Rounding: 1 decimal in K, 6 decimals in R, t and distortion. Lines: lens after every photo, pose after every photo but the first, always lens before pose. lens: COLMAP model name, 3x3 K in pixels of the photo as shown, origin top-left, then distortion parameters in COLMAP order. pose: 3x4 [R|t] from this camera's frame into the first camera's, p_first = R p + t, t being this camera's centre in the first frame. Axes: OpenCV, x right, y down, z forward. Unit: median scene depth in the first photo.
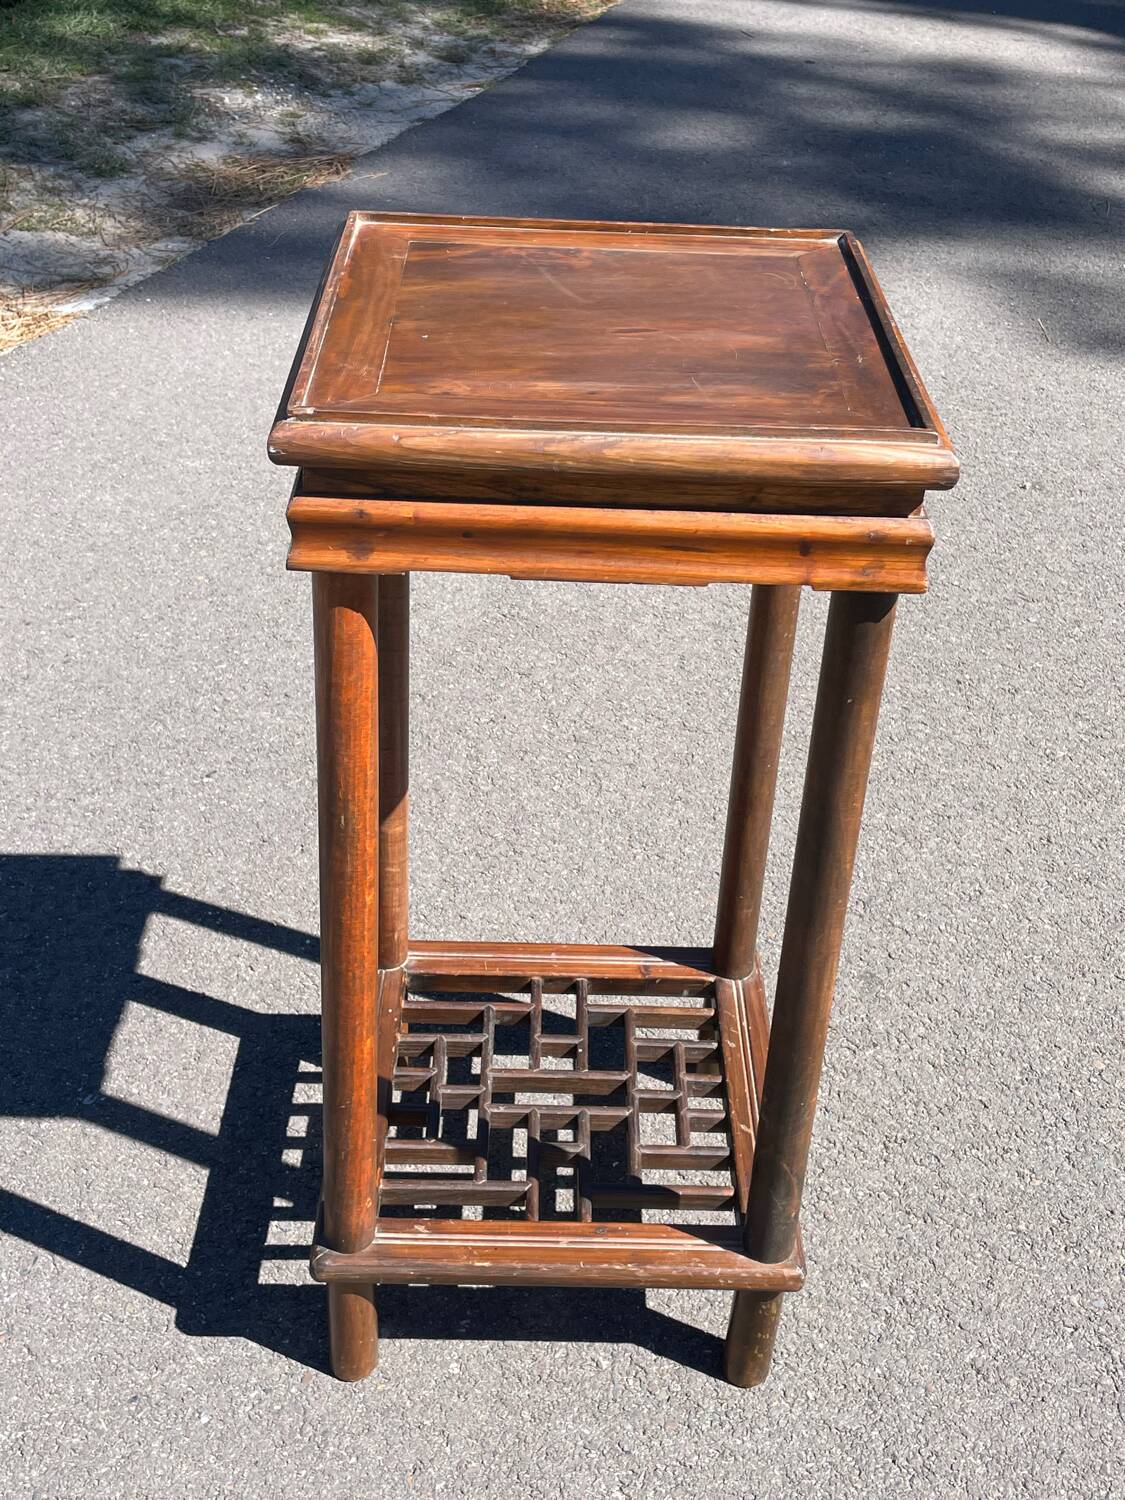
lens RADIAL K [[1743.9, 0, 579.6], [0, 1743.9, 722.9], [0, 0, 1]] dist [0.054742, 0.000000]
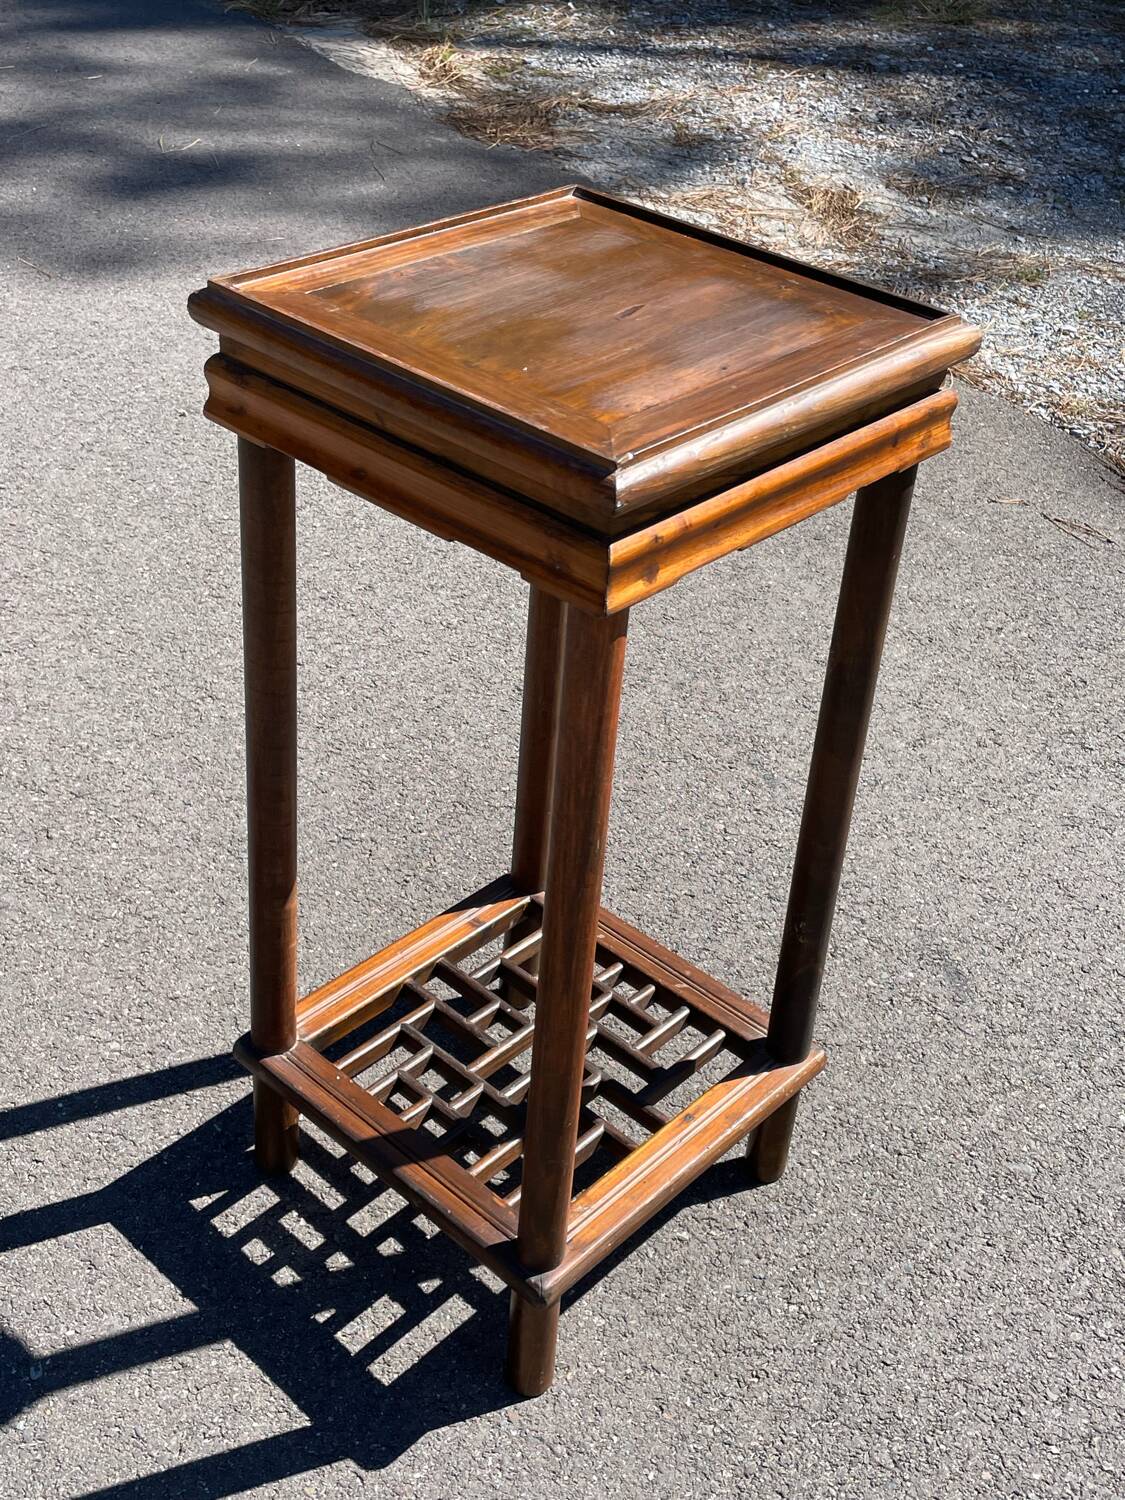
lens RADIAL K [[1743.9, 0, 575.7], [0, 1743.9, 721.8], [0, 0, 1]] dist [0.054742, 0.000000]
pose [[0.686602, -0.403824, 0.604570, -0.515291], [0.369574, 0.909965, 0.188093, -0.145152], [-0.626094, 0.094289, 0.774026, 0.148354]]
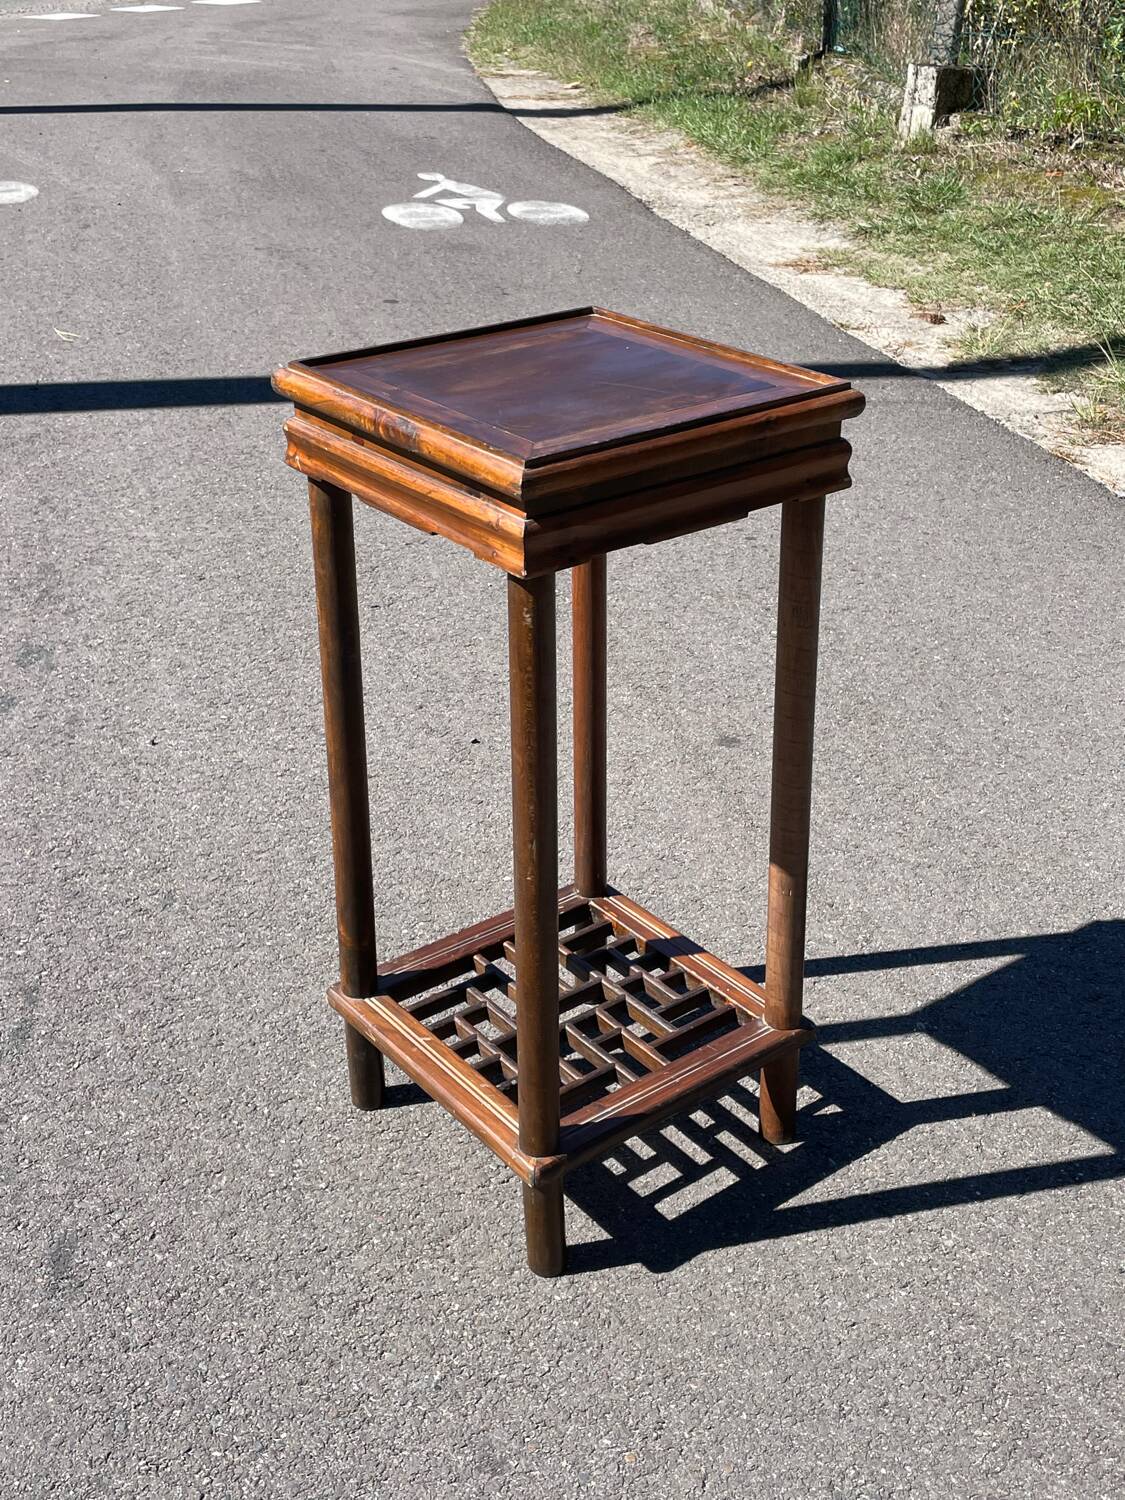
lens RADIAL K [[1743.9, 0, 581.9], [0, 1743.9, 711.1], [0, 0, 1]] dist [0.054742, 0.000000]
pose [[-0.787118, 0.225585, -0.574071, 0.616406], [-0.370949, 0.570463, 0.732782, -0.786887], [0.492791, 0.789736, -0.365341, 1.221495]]
